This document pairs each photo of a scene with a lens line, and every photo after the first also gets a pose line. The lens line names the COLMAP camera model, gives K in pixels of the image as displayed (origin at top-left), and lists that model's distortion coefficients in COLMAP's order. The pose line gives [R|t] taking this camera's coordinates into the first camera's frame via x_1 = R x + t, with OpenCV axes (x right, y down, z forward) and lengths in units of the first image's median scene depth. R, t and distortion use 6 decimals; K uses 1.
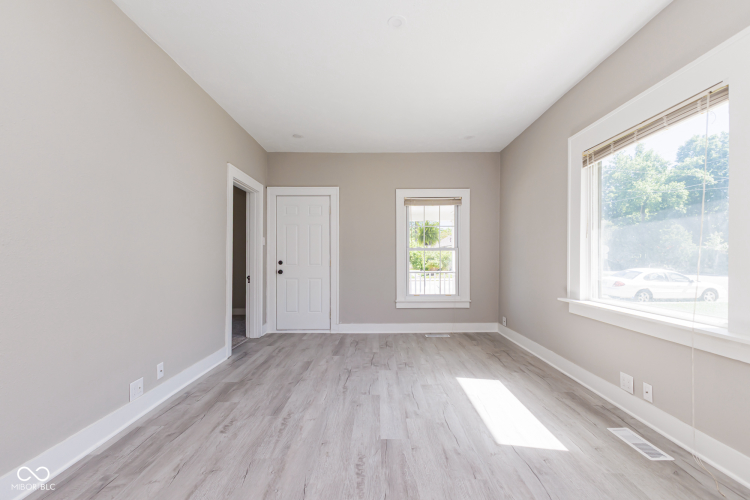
lens RADIAL K [[319.7, 0, 378.6], [0, 319.7, 251.9], [0, 0, 1]] dist [0.000946, 0.000195]
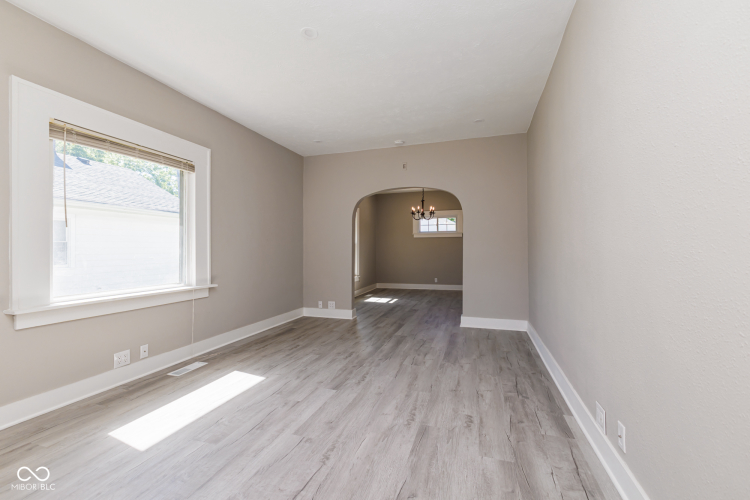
lens RADIAL K [[319.7, 0, 378.6], [0, 319.7, 251.9], [0, 0, 1]] dist [0.000946, 0.000195]
pose [[-0.950703, 0.002155, 0.310096, -0.506486], [-0.001010, 0.999949, -0.010049, 0.037163], [-0.310102, -0.009867, -0.950652, 1.994170]]
